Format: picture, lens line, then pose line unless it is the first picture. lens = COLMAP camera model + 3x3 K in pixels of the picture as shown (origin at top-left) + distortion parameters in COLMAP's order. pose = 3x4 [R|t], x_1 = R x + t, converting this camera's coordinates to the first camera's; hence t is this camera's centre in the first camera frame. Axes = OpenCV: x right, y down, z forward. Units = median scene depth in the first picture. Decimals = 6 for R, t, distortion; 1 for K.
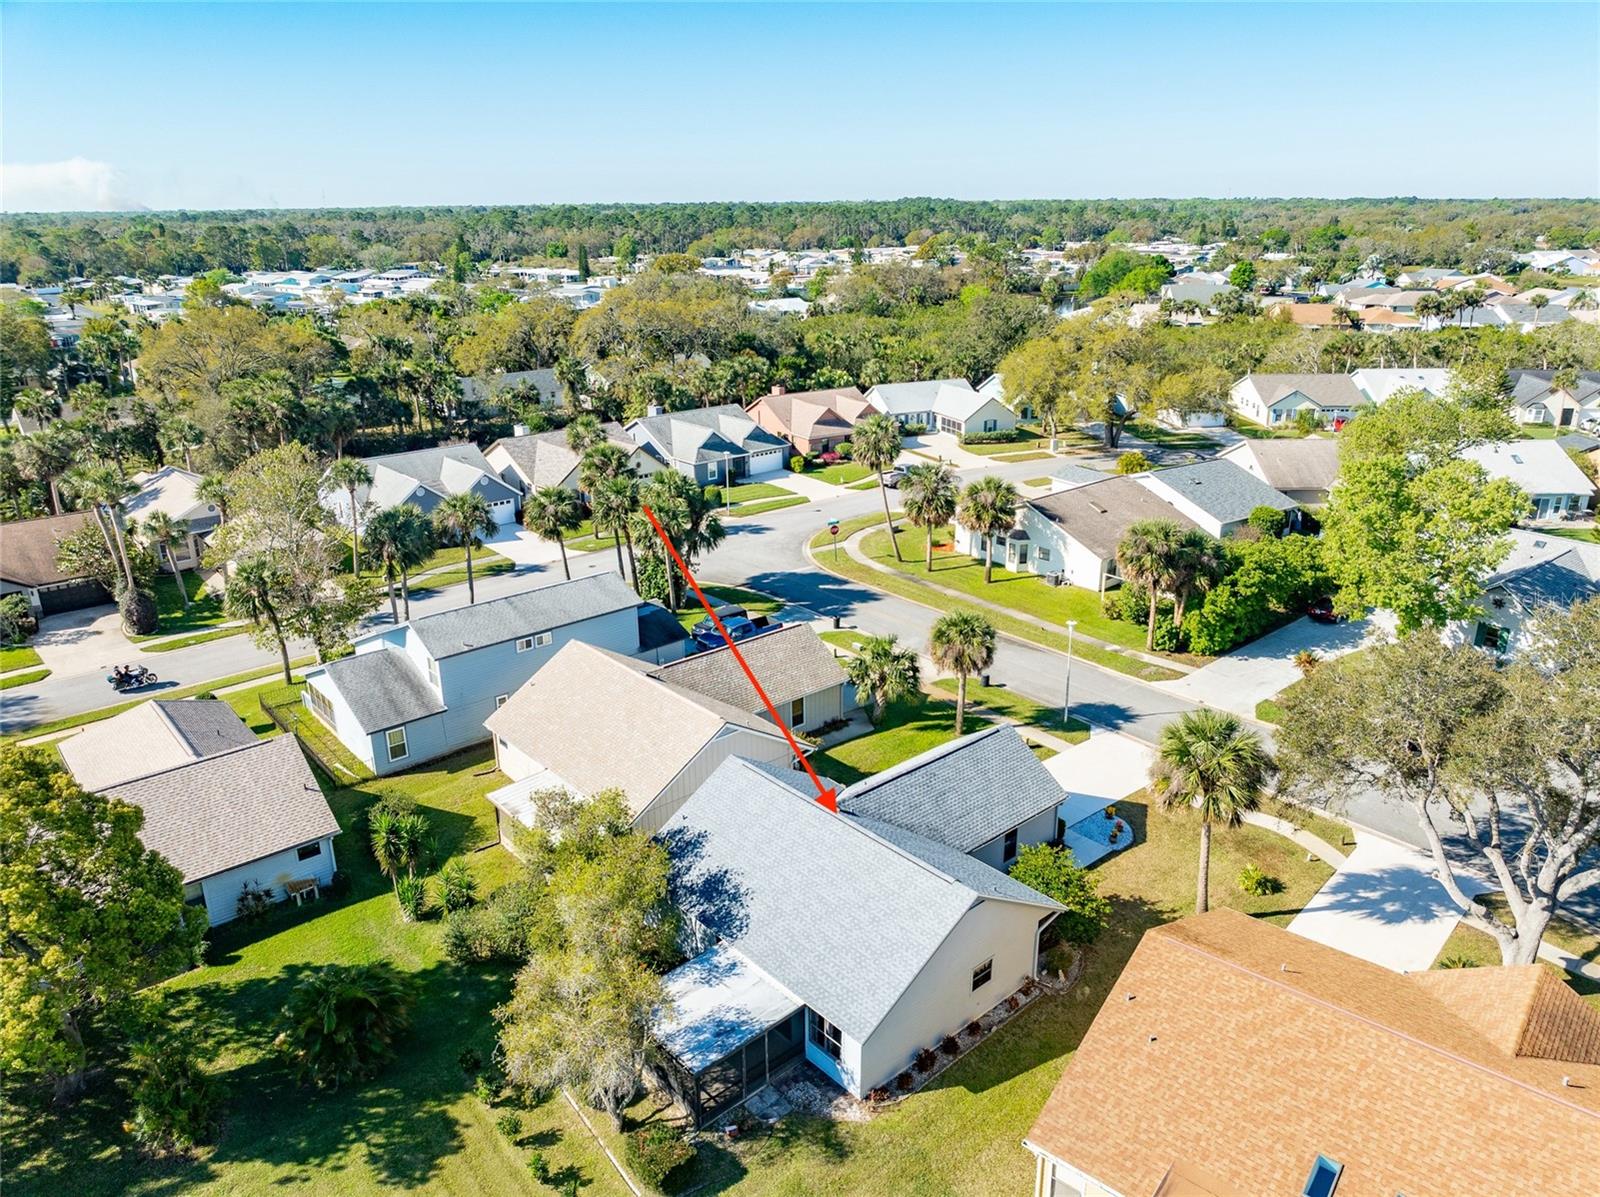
lens RADIAL K [[1131.5, 0, 804.8], [0, 1131.5, 594.2], [0, 0, 1]] dist [-0.033159, 0.022978]
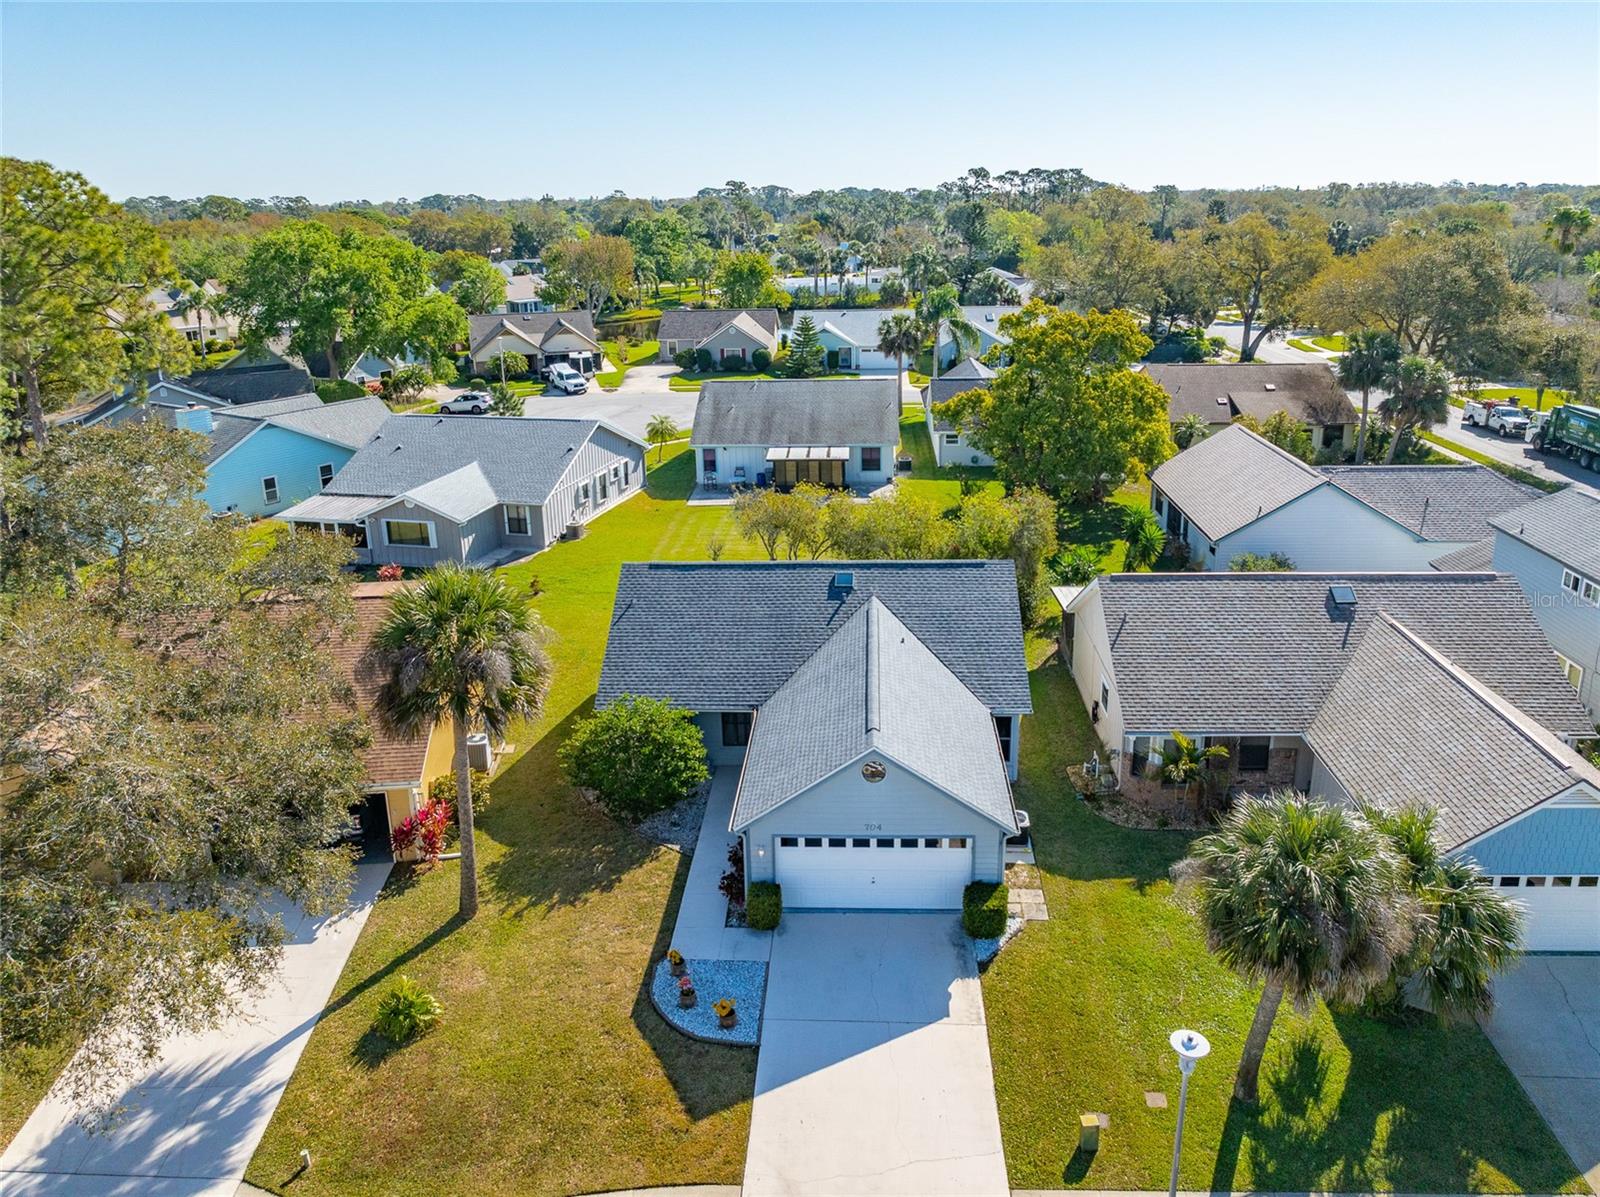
lens RADIAL K [[1151.1, 0, 830.6], [0, 1151.1, 516.3], [0, 0, 1]] dist [-0.022421, 0.008719]
pose [[-0.684245, 0.213040, -0.697440, 0.549127], [-0.219879, 0.851600, 0.475848, -0.232180], [0.695314, 0.478949, -0.535860, 1.224506]]
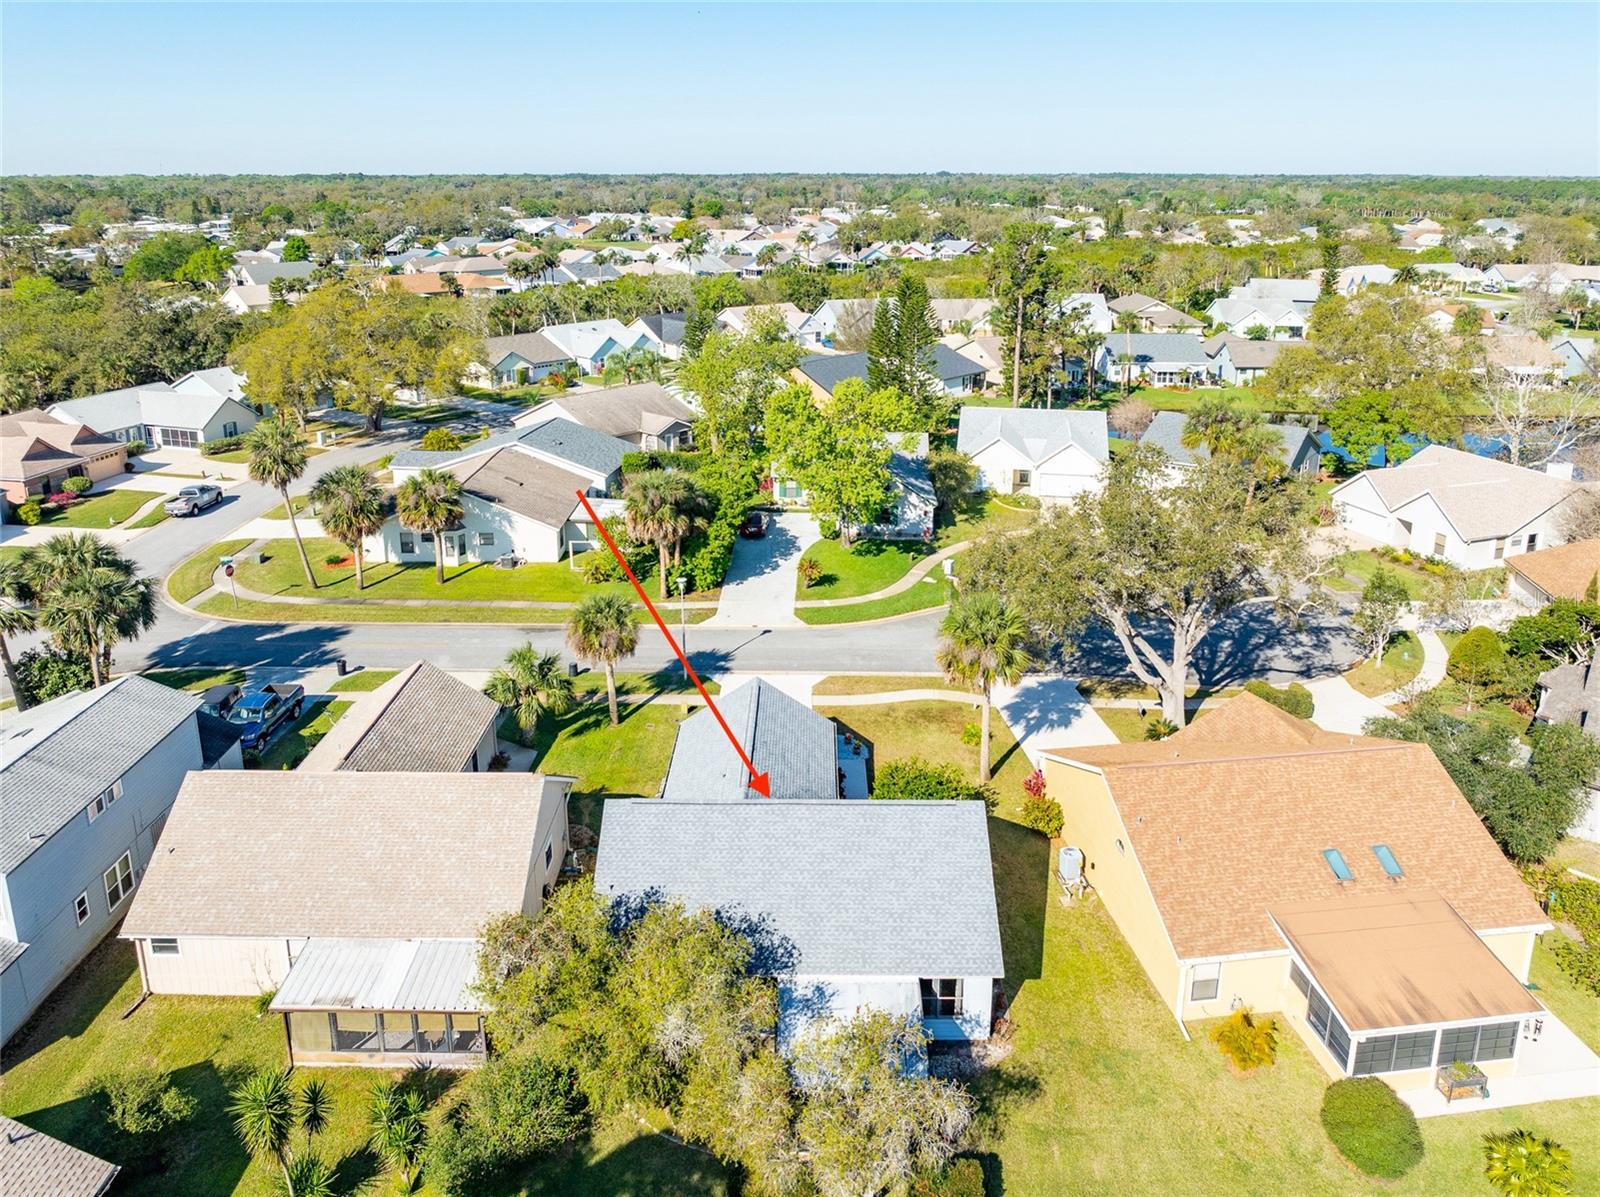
lens RADIAL K [[1167.9, 0, 808.6], [0, 1167.9, 476.8], [0, 0, 1]] dist [-0.020876, -0.000531]
pose [[0.662435, -0.180906, 0.726948, -0.510532], [0.241746, 0.970110, 0.021126, -0.069376], [-0.709041, 0.161742, 0.686368, 0.227378]]
